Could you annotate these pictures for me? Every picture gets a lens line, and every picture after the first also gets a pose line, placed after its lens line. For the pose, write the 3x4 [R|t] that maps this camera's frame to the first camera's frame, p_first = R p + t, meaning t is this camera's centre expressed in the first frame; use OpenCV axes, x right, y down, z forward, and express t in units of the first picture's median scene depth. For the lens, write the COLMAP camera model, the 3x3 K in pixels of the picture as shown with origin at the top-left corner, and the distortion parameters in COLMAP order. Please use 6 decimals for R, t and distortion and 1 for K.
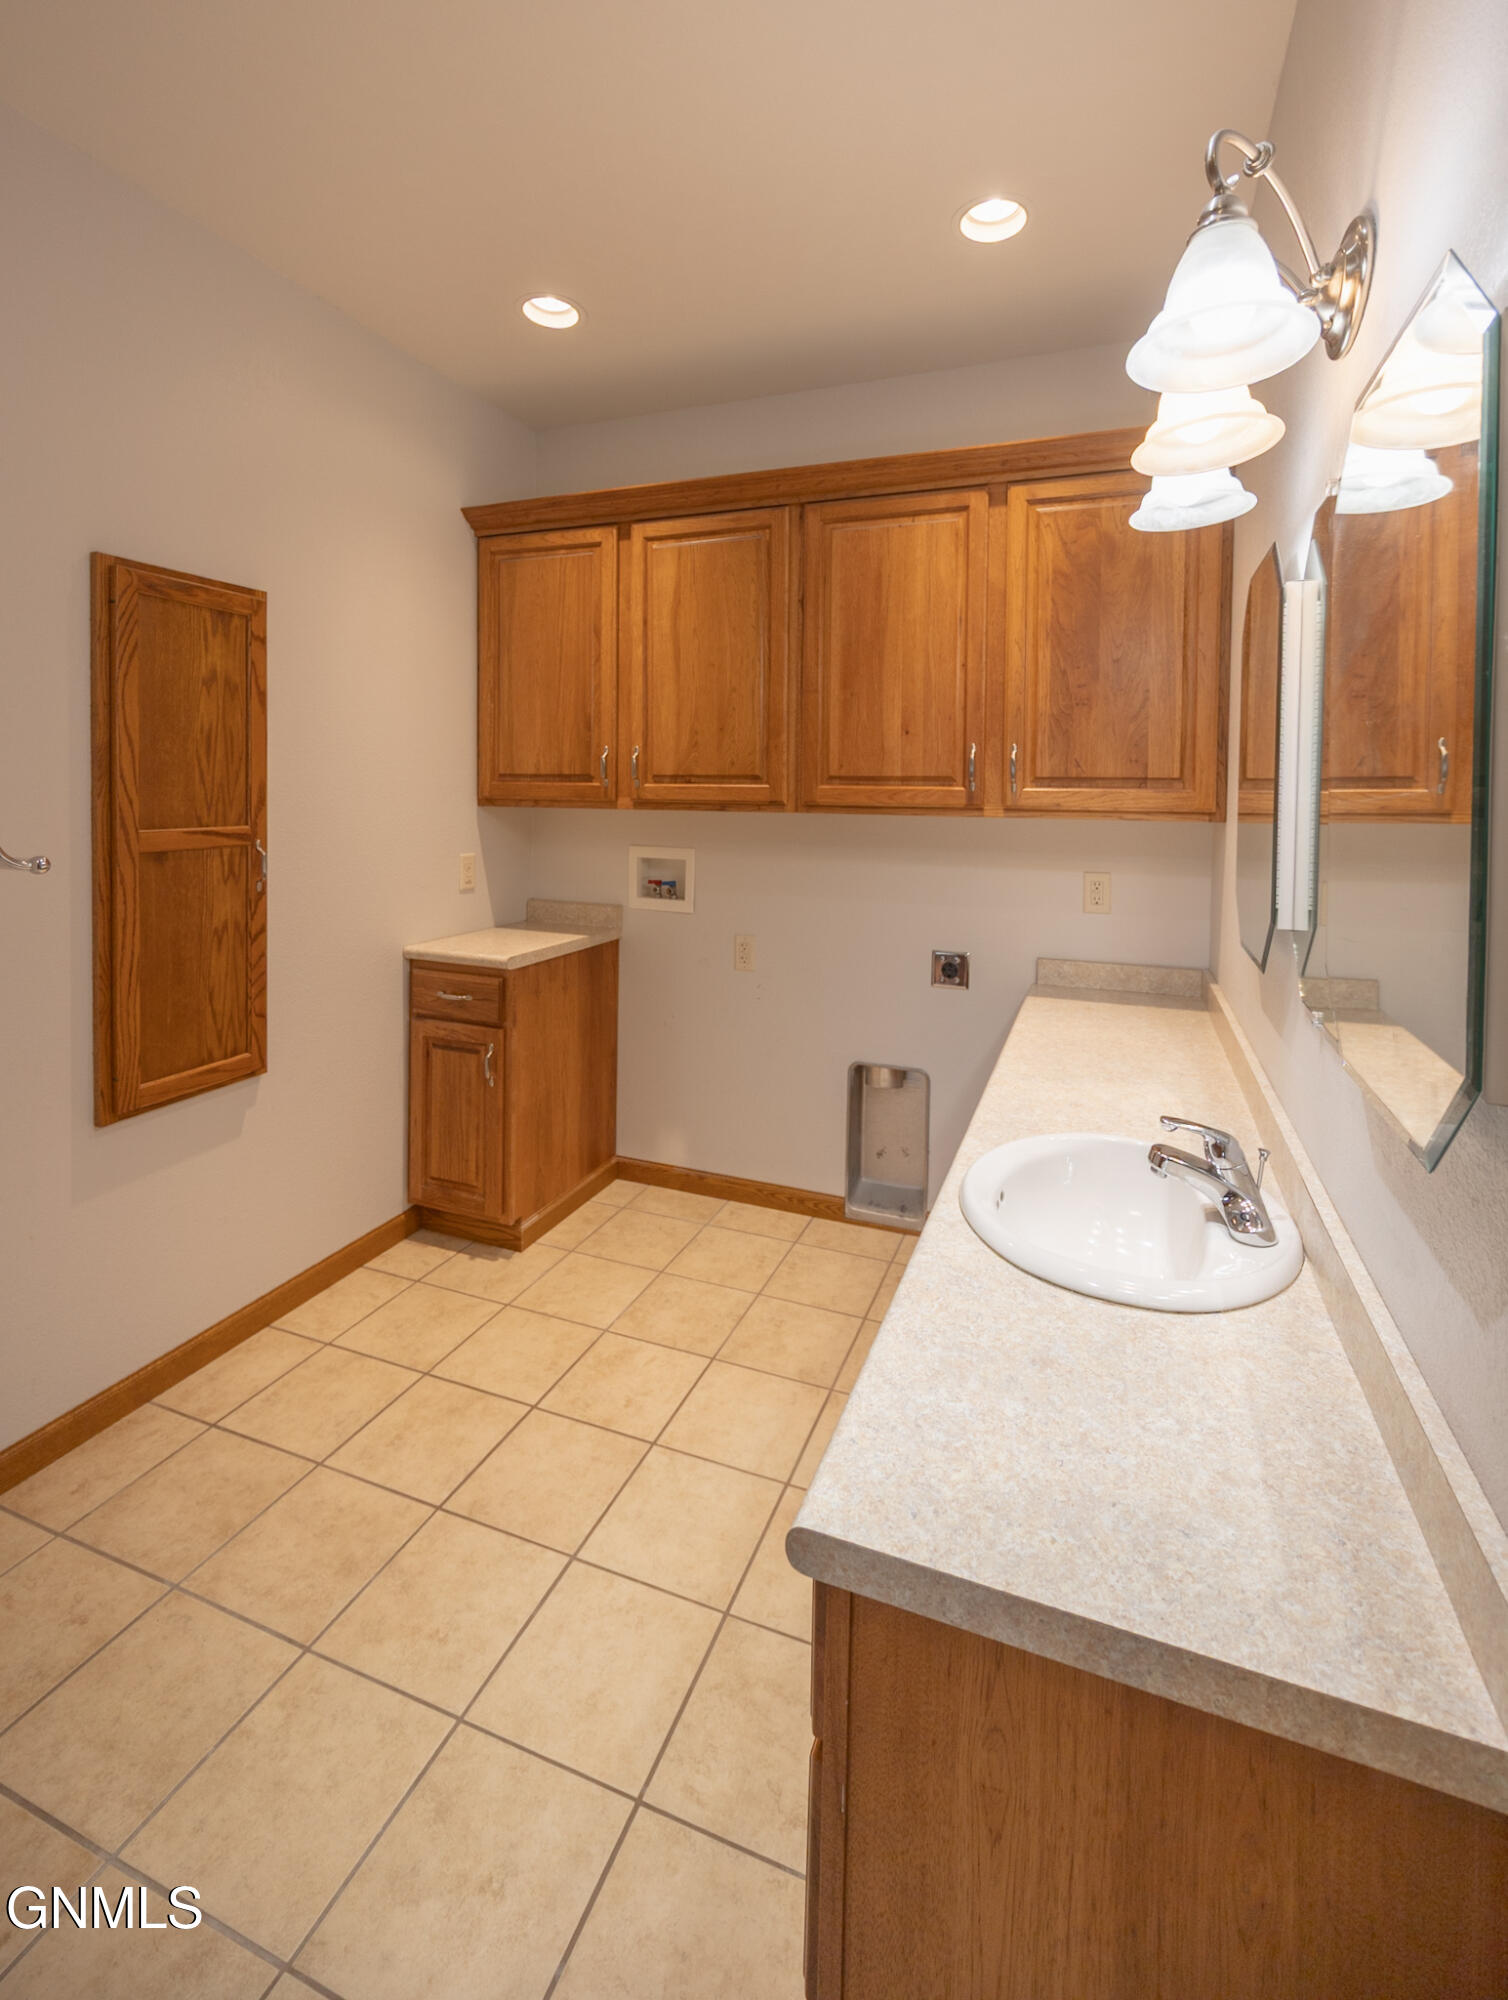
lens RADIAL K [[915.5, 0, 788.8], [0, 915.5, 805.2], [0, 0, 1]] dist [-0.006050, 0.000129]
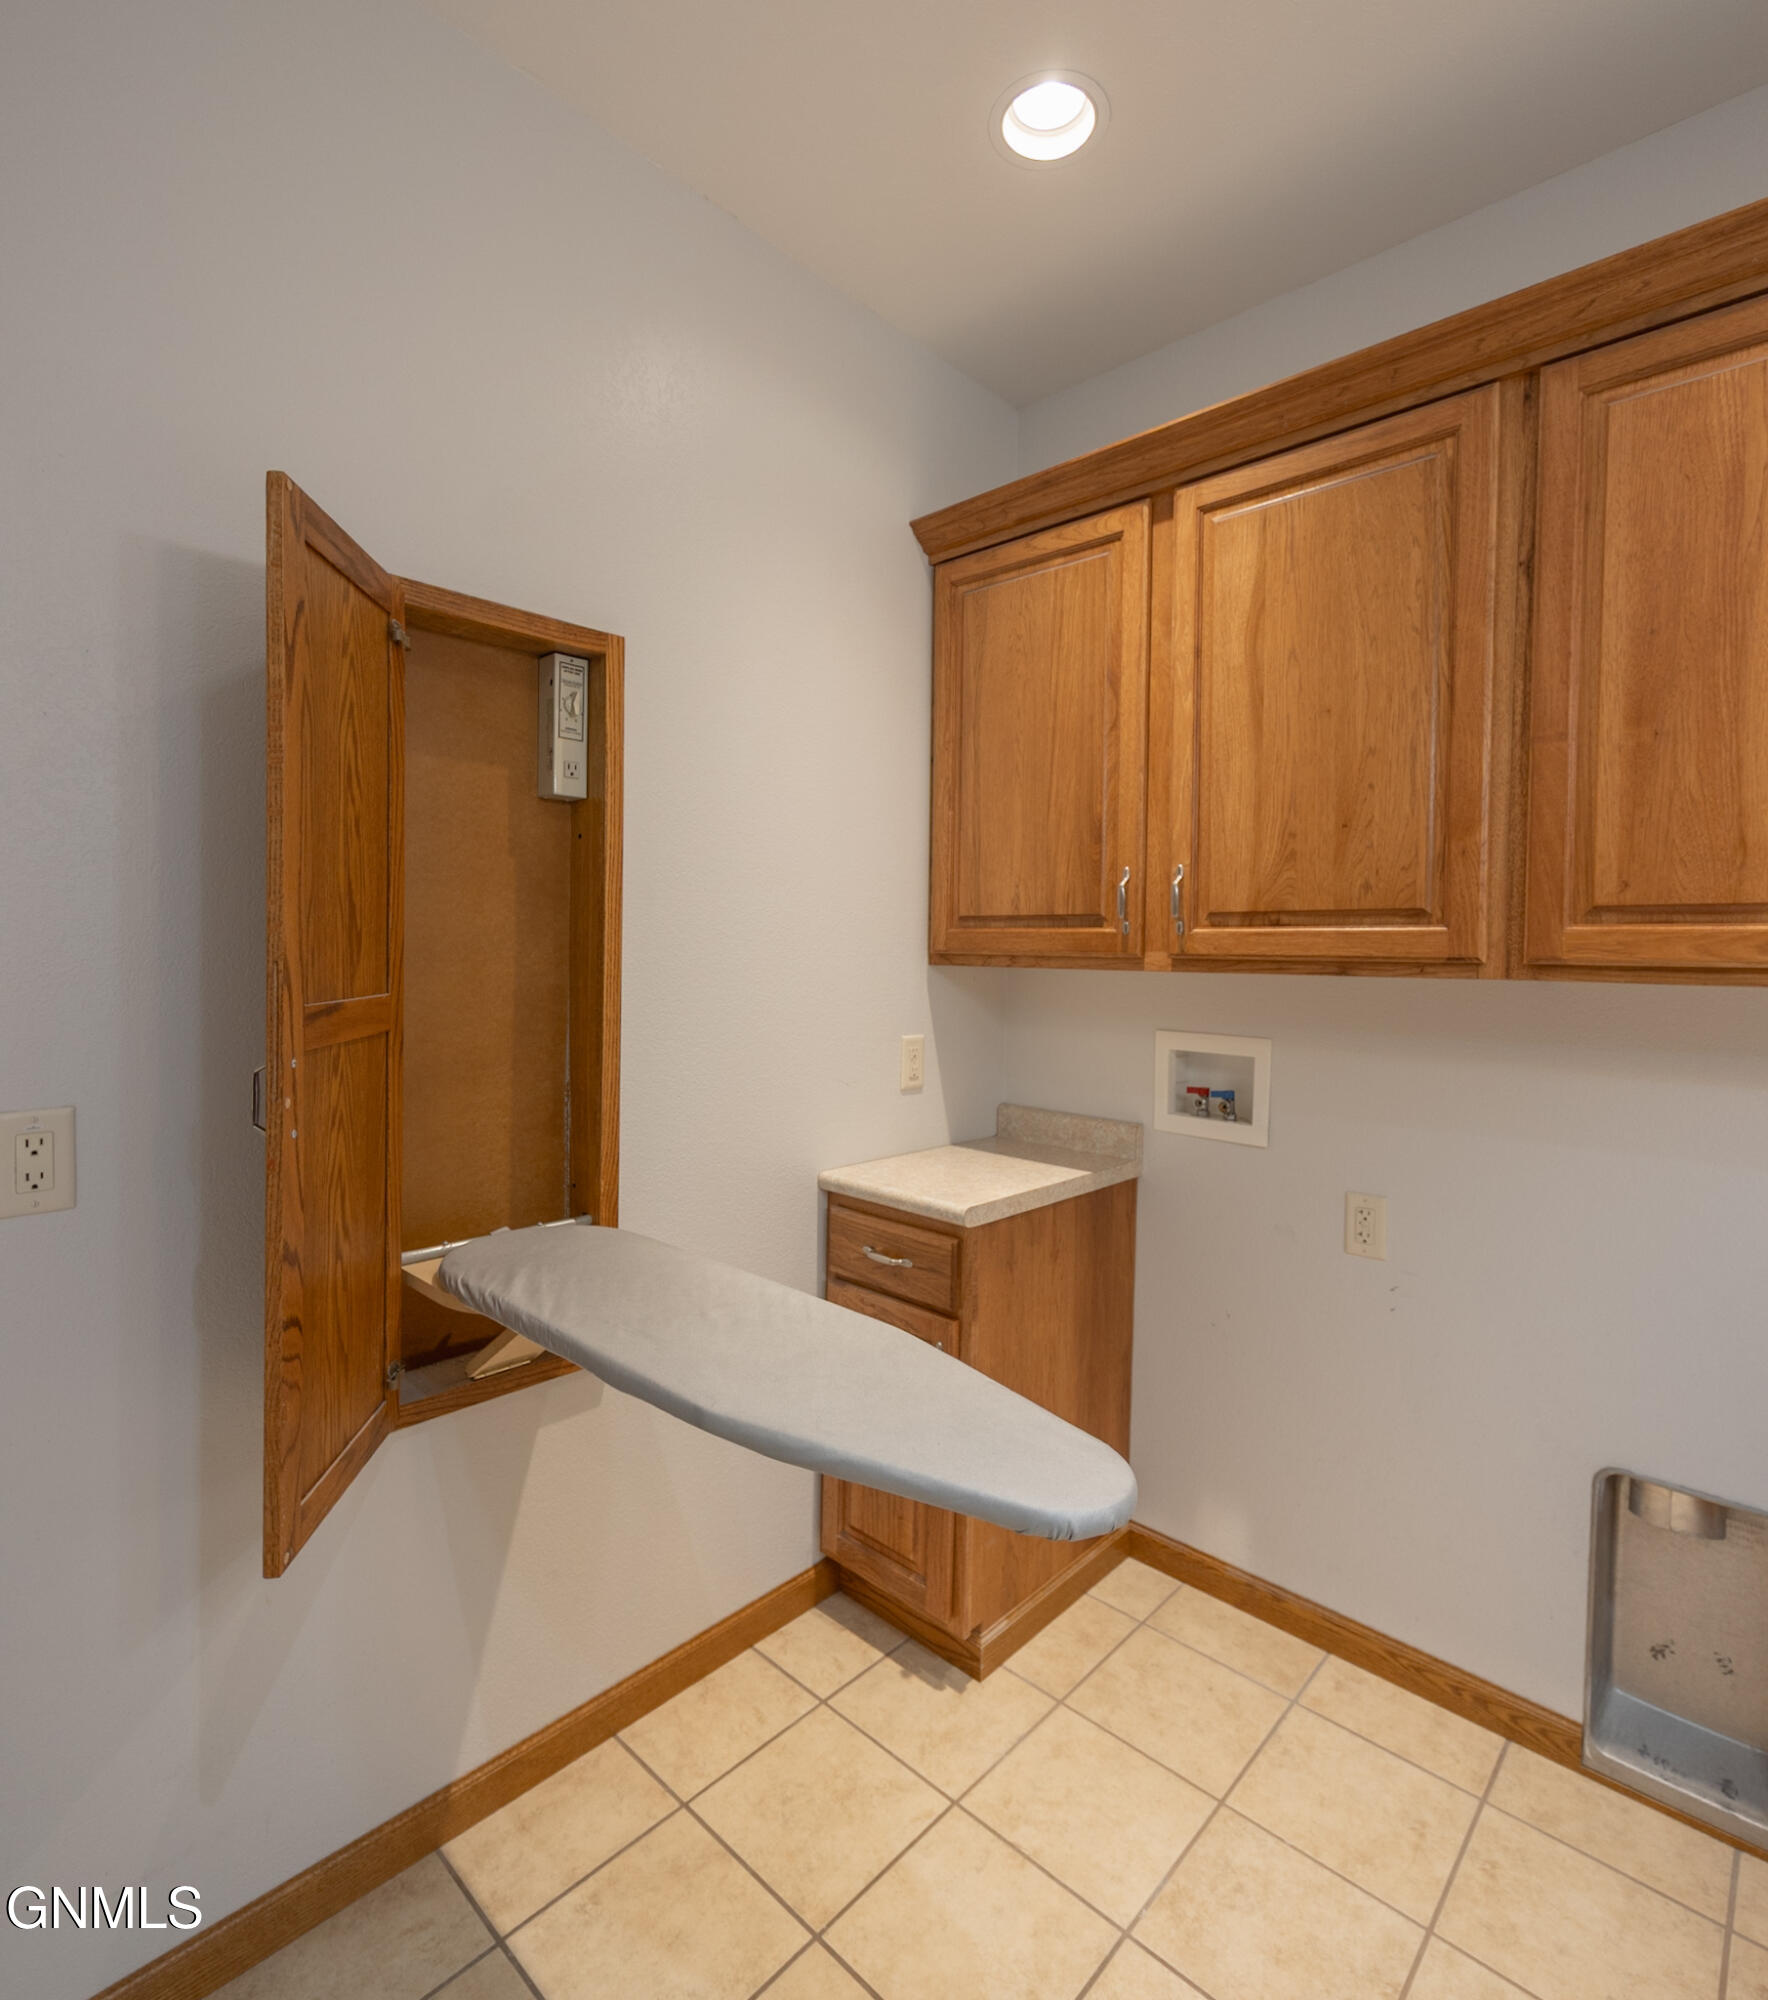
lens RADIAL K [[1005.0, 0, 884.3], [0, 1005.0, 989.6], [0, 0, 1]] dist [-0.005252, 0.000288]
pose [[0.923353, 0.016578, -0.383593, -0.096571], [-0.010564, 0.999786, 0.017779, 0.007121], [0.383806, -0.012364, 0.923331, 0.341629]]
